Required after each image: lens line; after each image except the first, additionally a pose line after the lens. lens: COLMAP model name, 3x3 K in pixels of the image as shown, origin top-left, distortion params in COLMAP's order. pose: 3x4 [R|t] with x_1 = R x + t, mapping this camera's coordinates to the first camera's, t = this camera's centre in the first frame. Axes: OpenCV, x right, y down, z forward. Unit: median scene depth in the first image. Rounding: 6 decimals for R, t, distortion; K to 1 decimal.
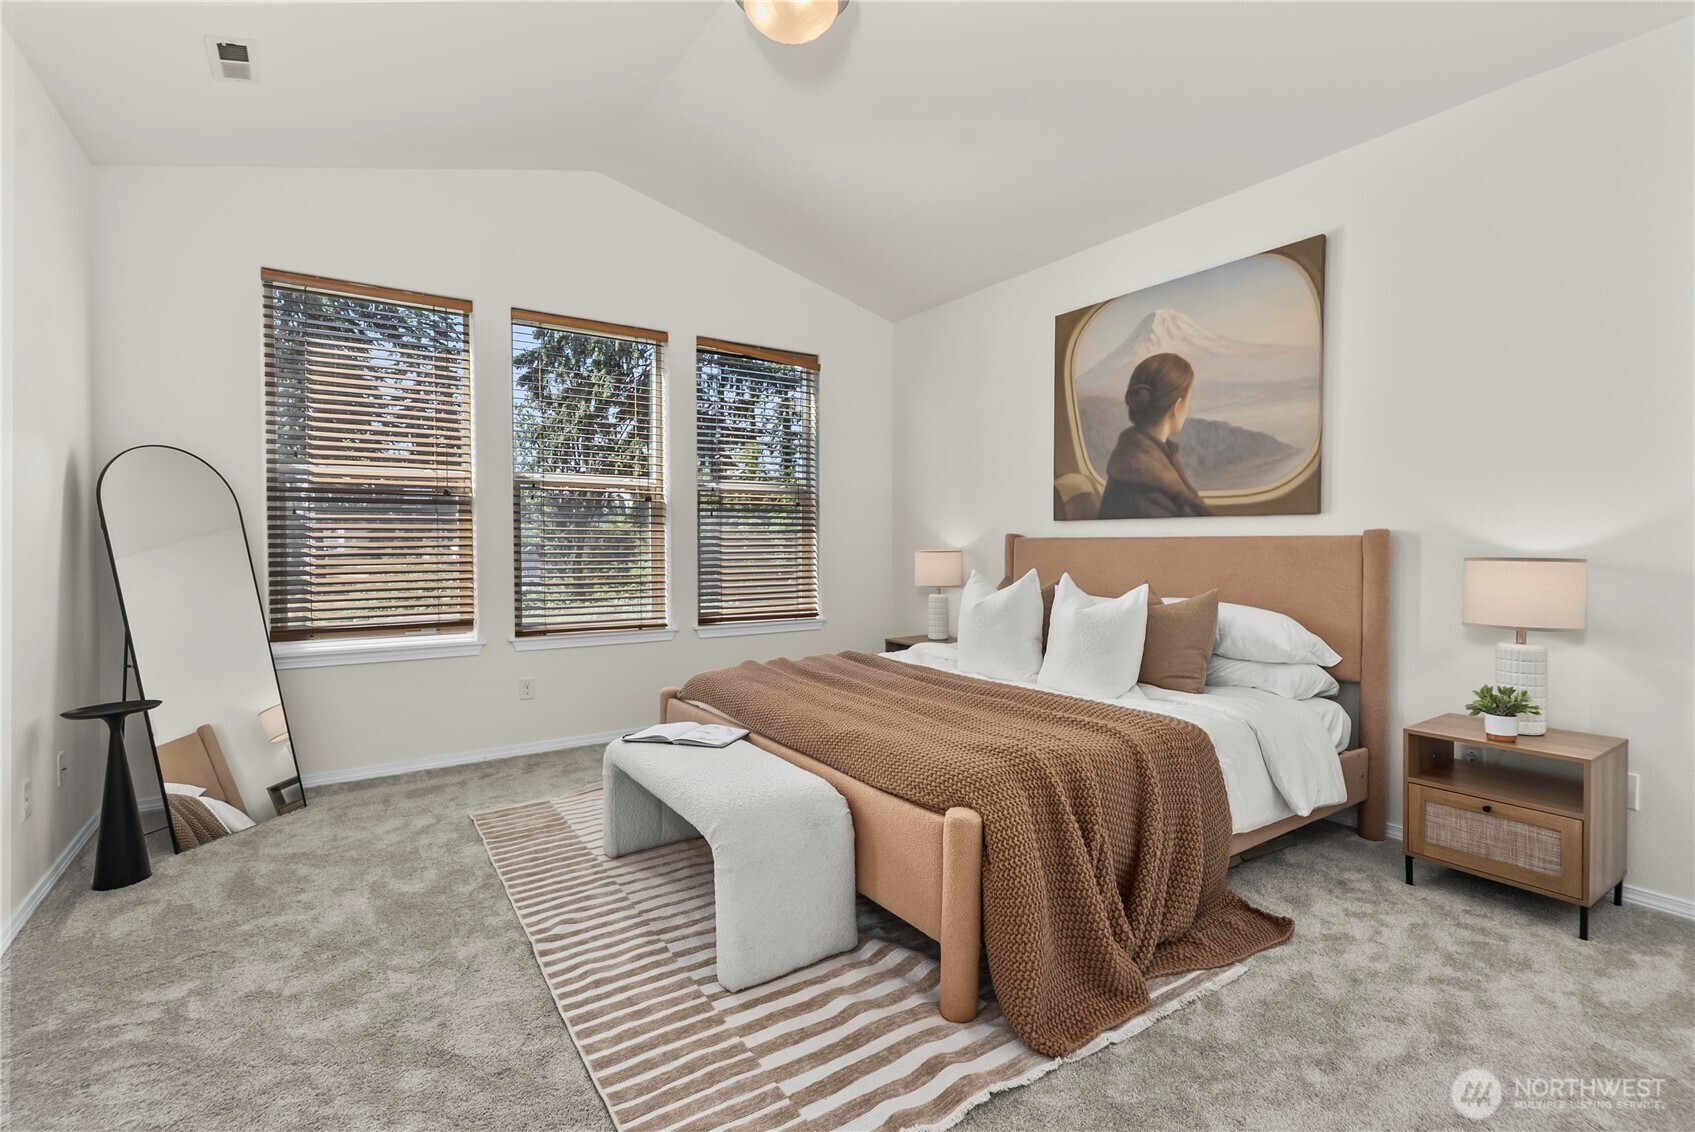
lens RADIAL K [[772.3, 0, 847.5], [0, 772.3, 566.0], [0, 0, 1]] dist [-0.000523, -0.000183]
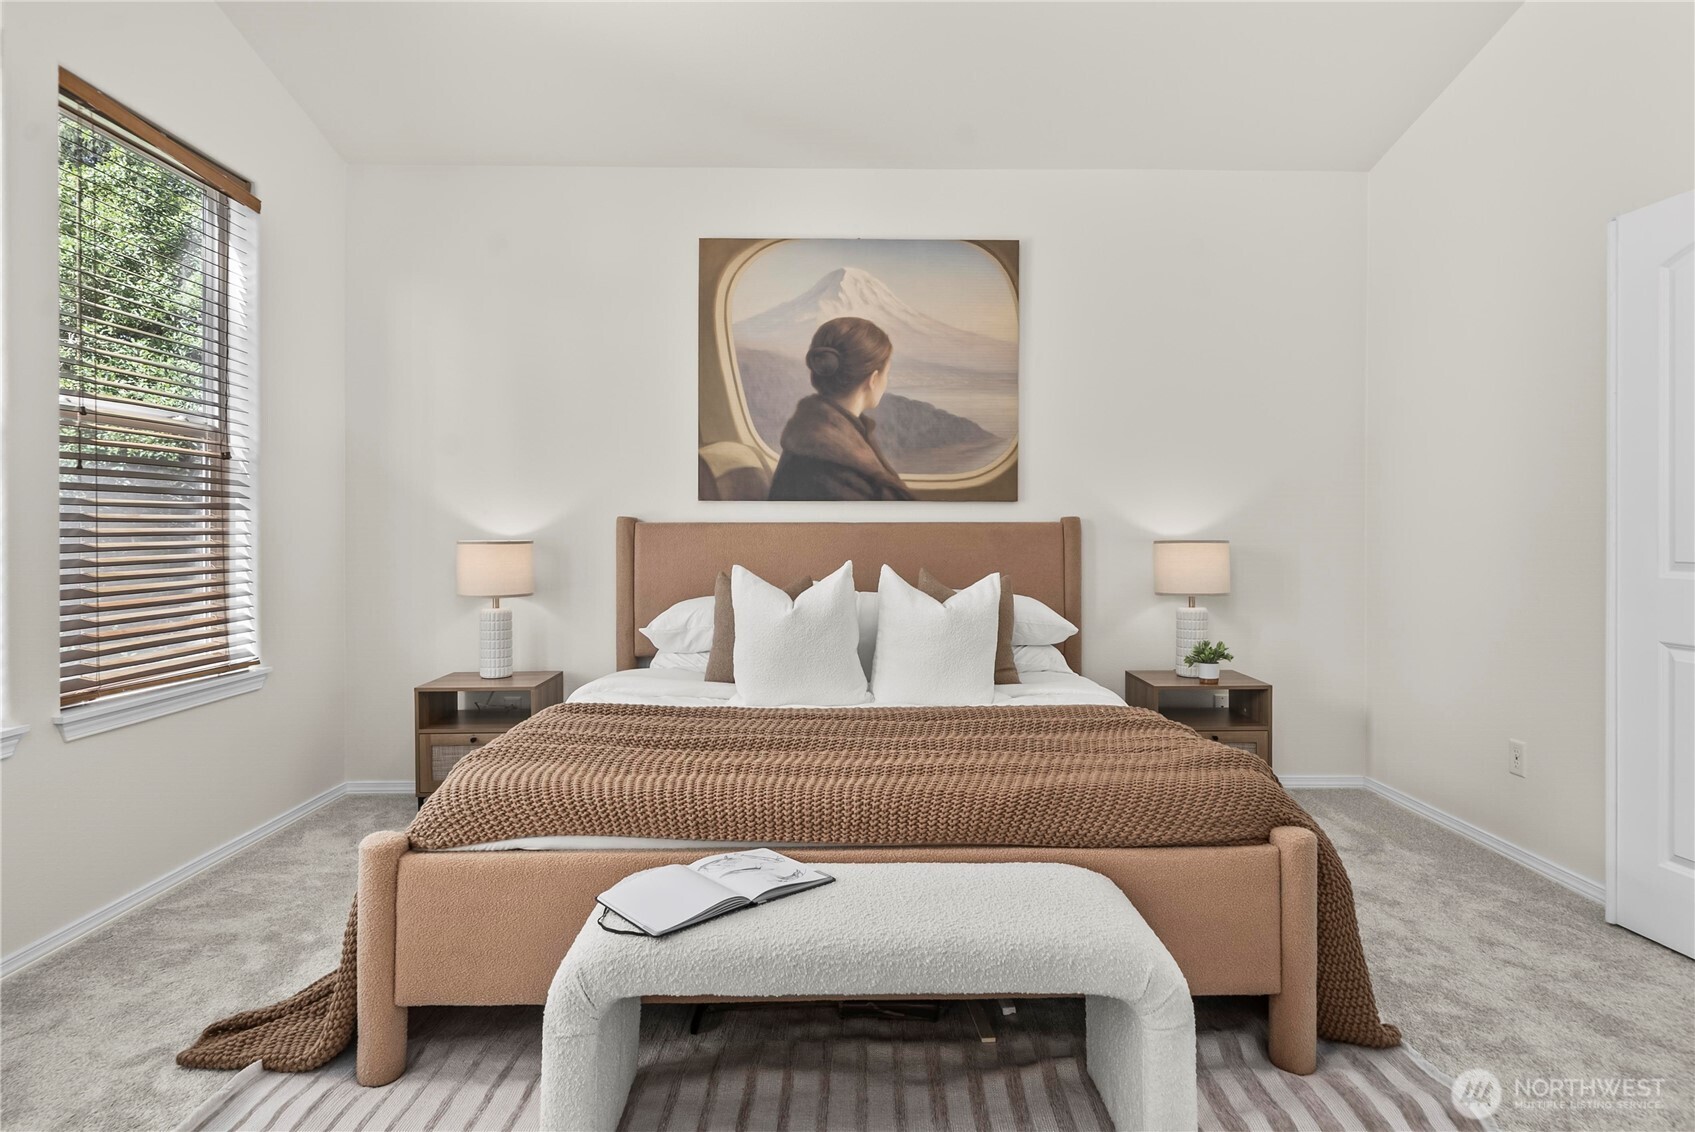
lens RADIAL K [[950.5, 0, 844.3], [0, 950.5, 537.0], [0, 0, 1]] dist [0.005015, -0.000381]
pose [[0.547395, -0.004264, 0.836863, -0.527062], [0.025834, 0.999597, -0.011805, -0.008584], [-0.836475, 0.028081, 0.547285, 0.419676]]
